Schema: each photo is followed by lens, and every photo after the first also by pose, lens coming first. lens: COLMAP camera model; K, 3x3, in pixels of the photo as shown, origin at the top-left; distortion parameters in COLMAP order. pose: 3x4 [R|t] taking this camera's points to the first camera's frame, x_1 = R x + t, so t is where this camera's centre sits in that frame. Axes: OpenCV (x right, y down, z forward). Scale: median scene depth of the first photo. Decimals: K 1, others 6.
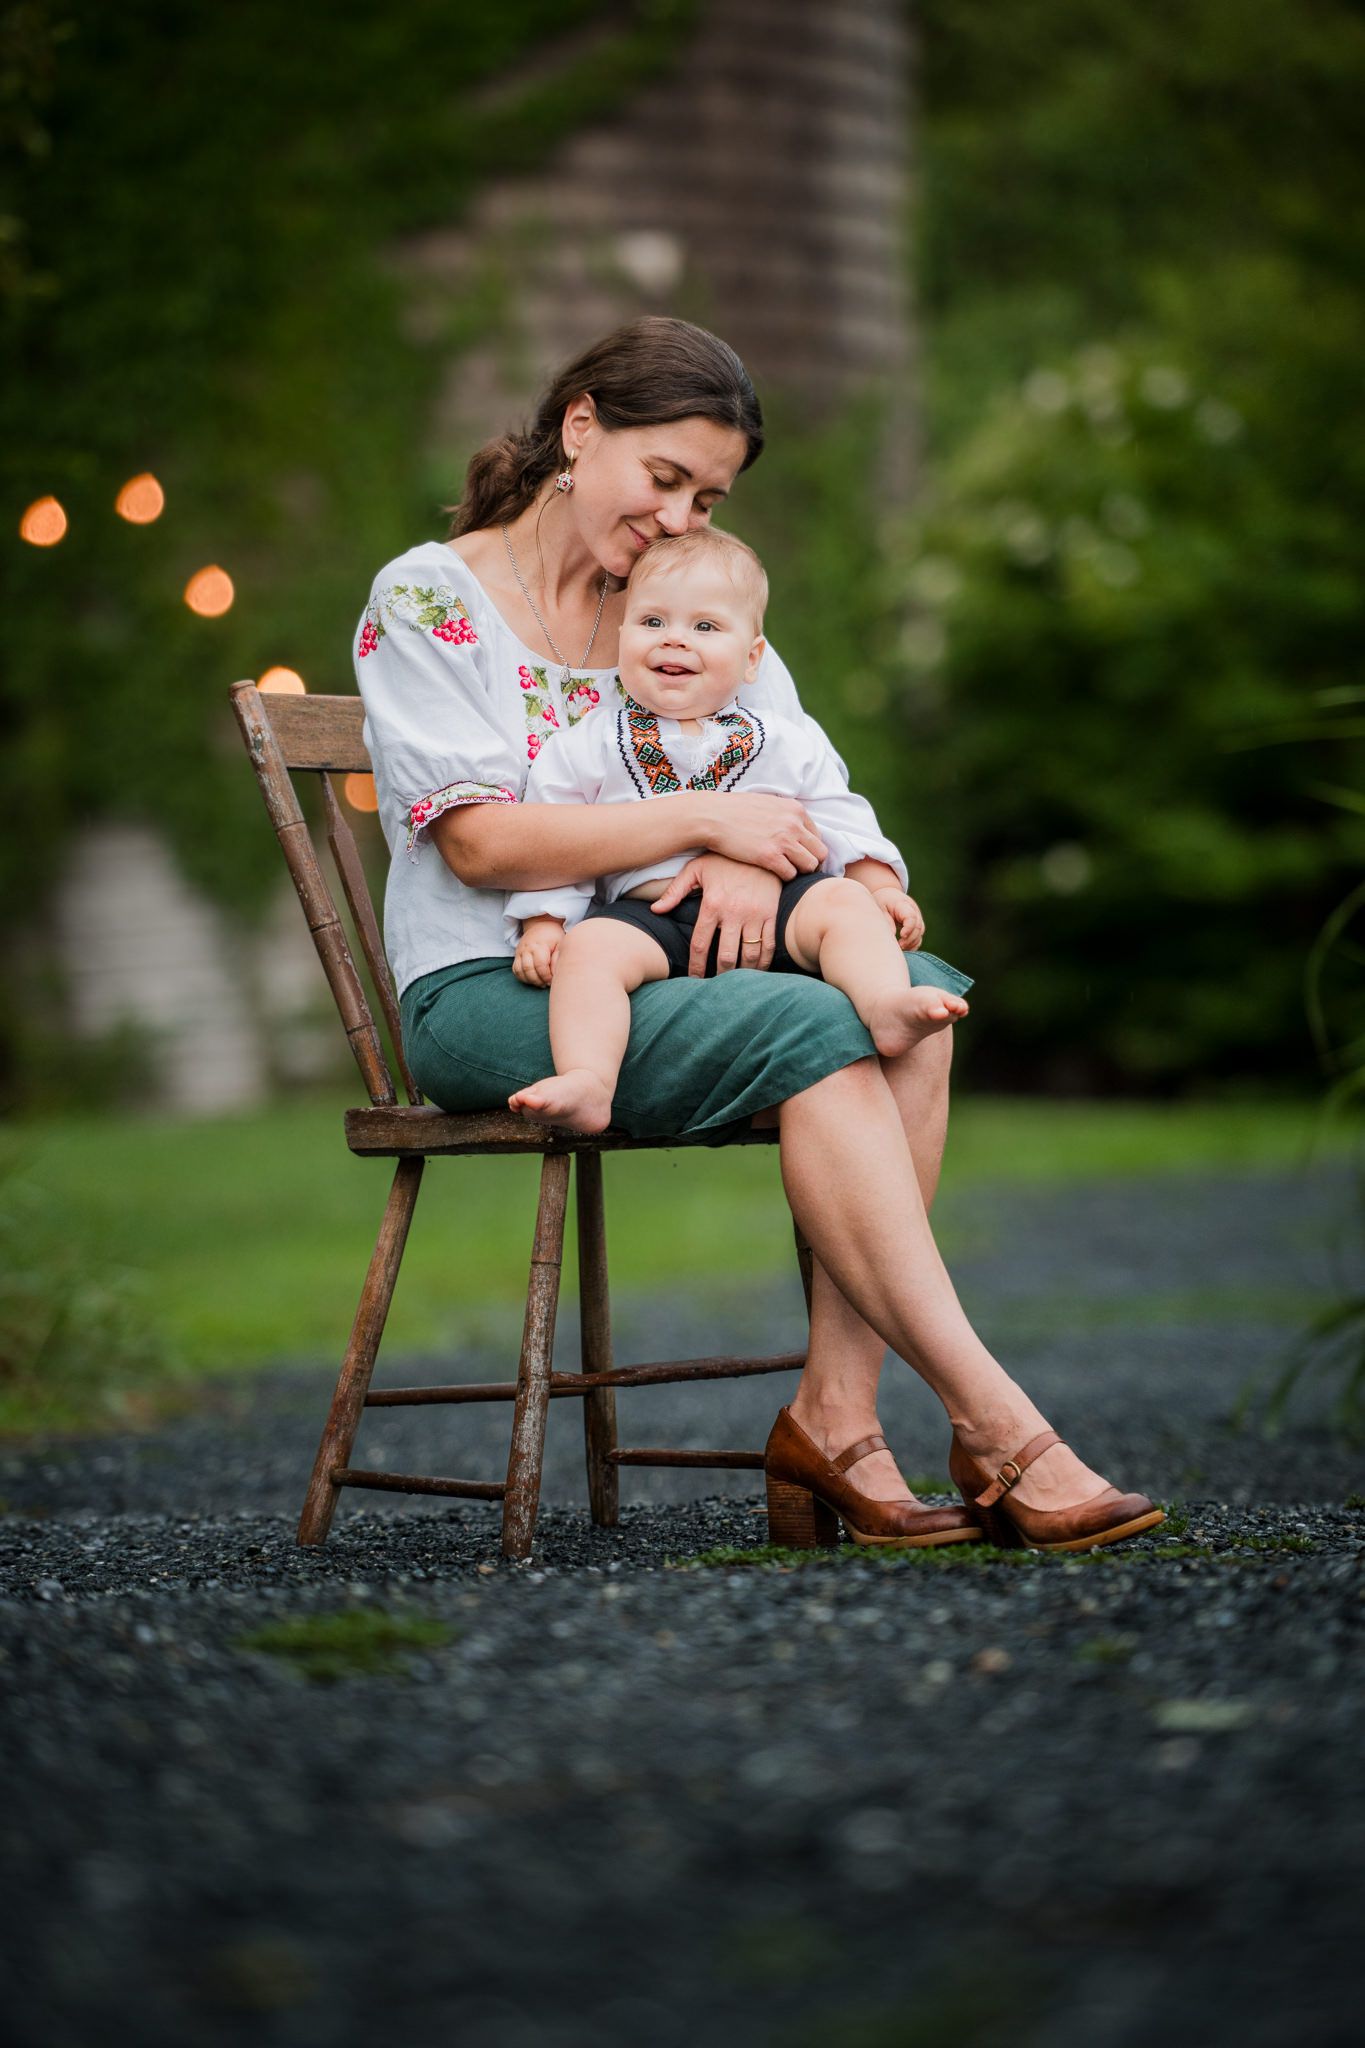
lens RADIAL K [[9390.3, 0, 682.5], [0, 9390.3, 1024.0], [0, 0, 1]] dist [1.425698, -6.814483]
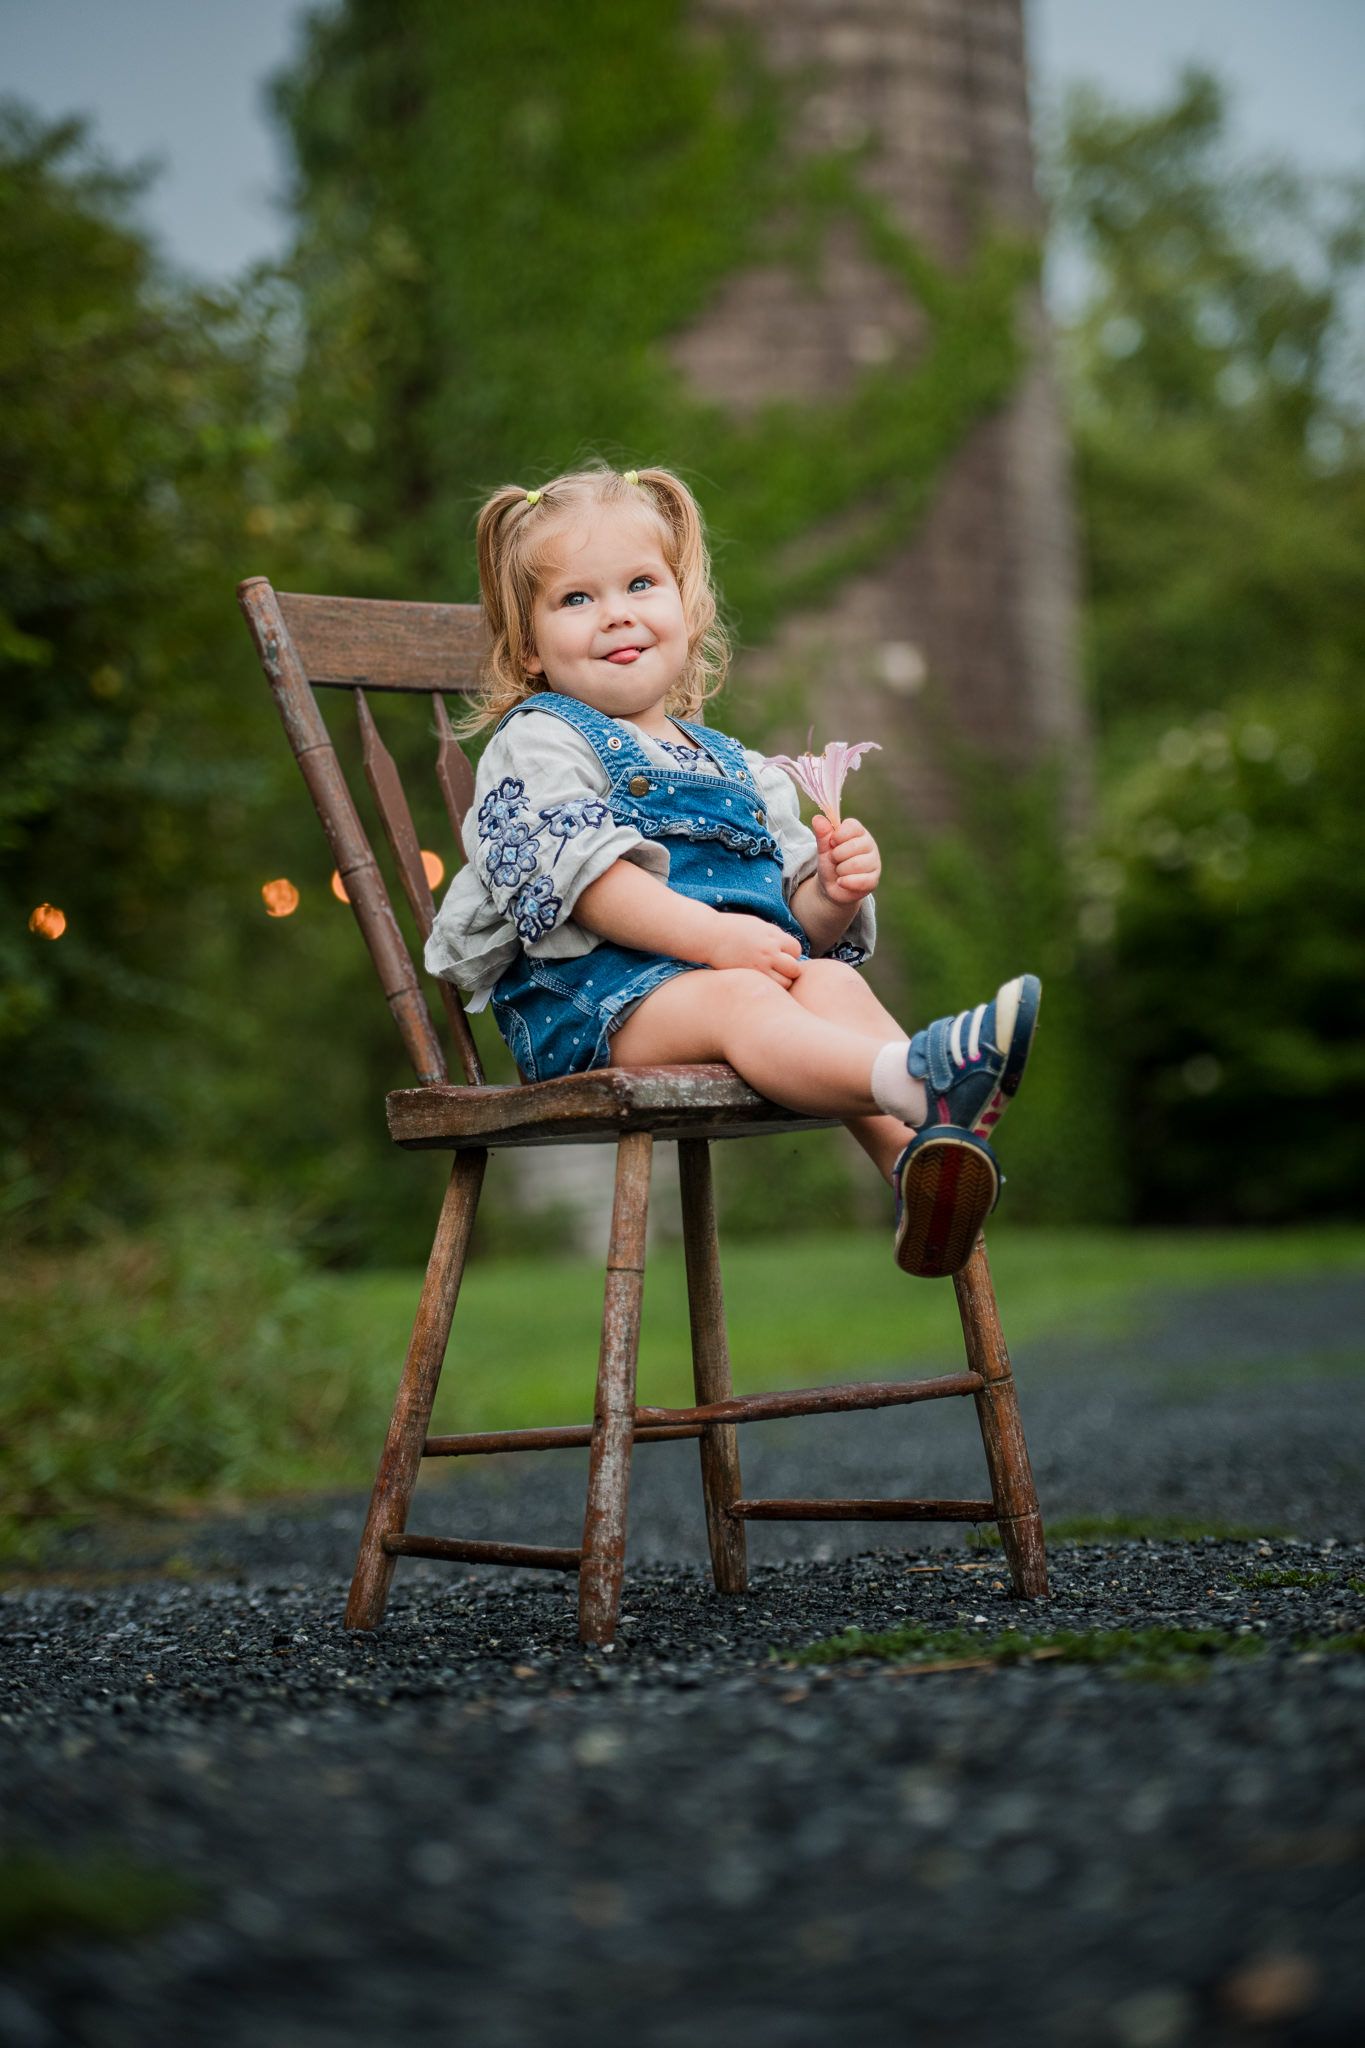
lens RADIAL K [[5717.8, 0, 682.5], [0, 5717.8, 1024.0], [0, 0, 1]] dist [0.389368, 0.225813]
pose [[0.998434, -0.029583, -0.047486, 0.013715], [0.027895, 0.998969, -0.035813, 0.022003], [0.048497, 0.034433, 0.998230, 0.514504]]
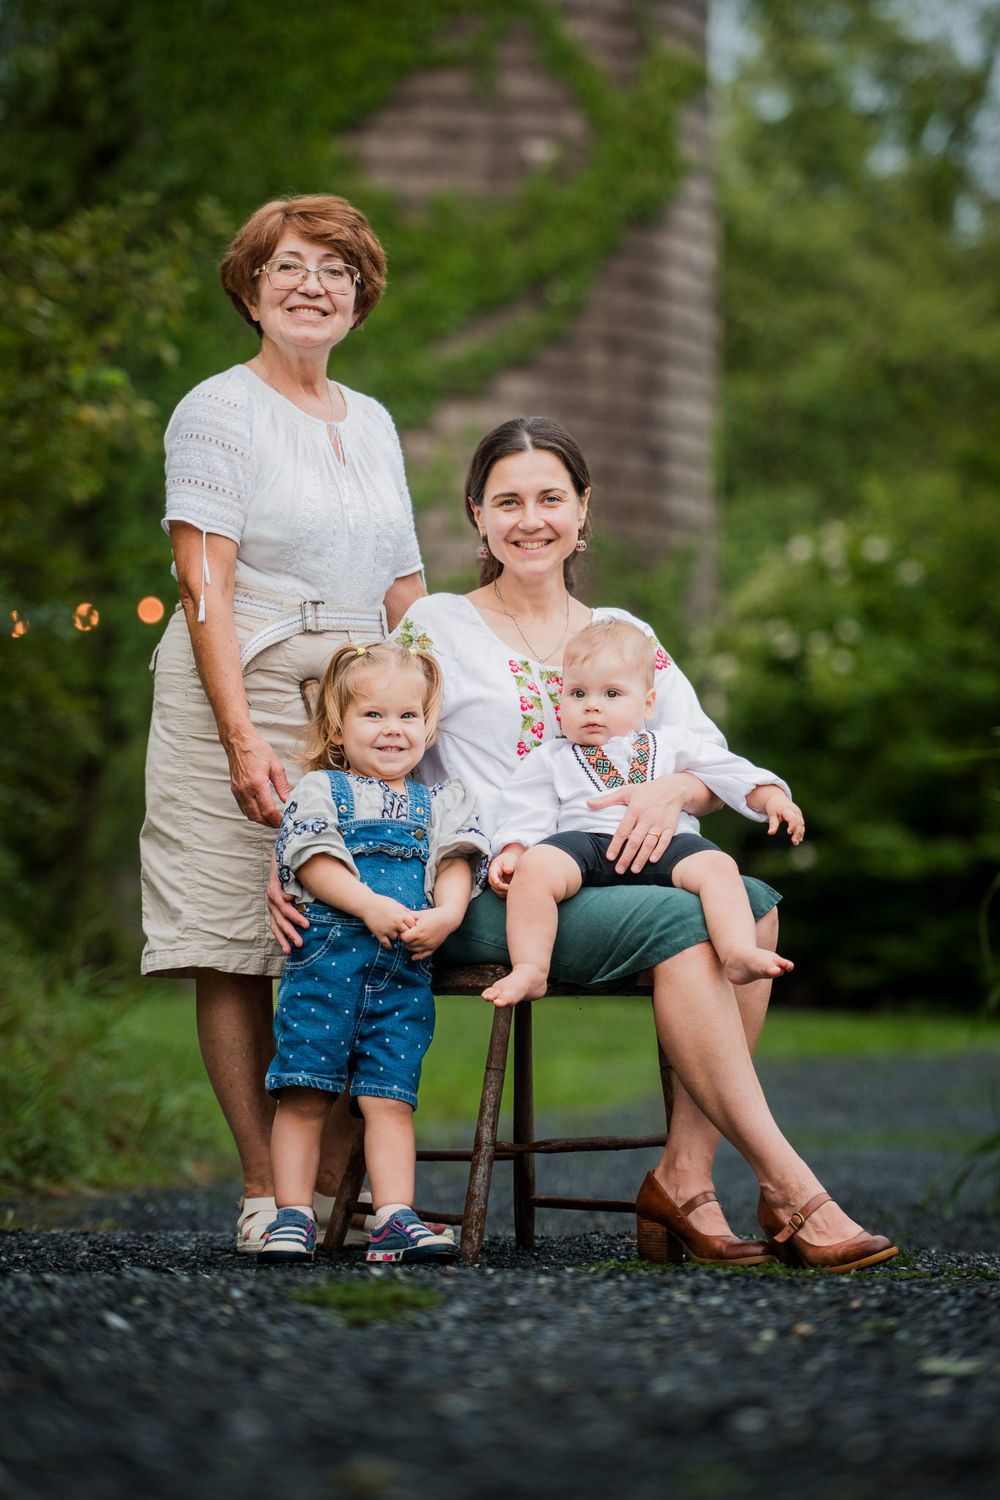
lens RADIAL K [[6087.8, 0, 500.0], [0, 6087.8, 750.0], [0, 0, 1]] dist [0.712747, 2.849326]
pose [[0.999298, 0.036693, -0.007524, -0.008137], [-0.036927, 0.998743, -0.033891, 0.007317], [0.006271, 0.034145, 0.999397, 0.016569]]
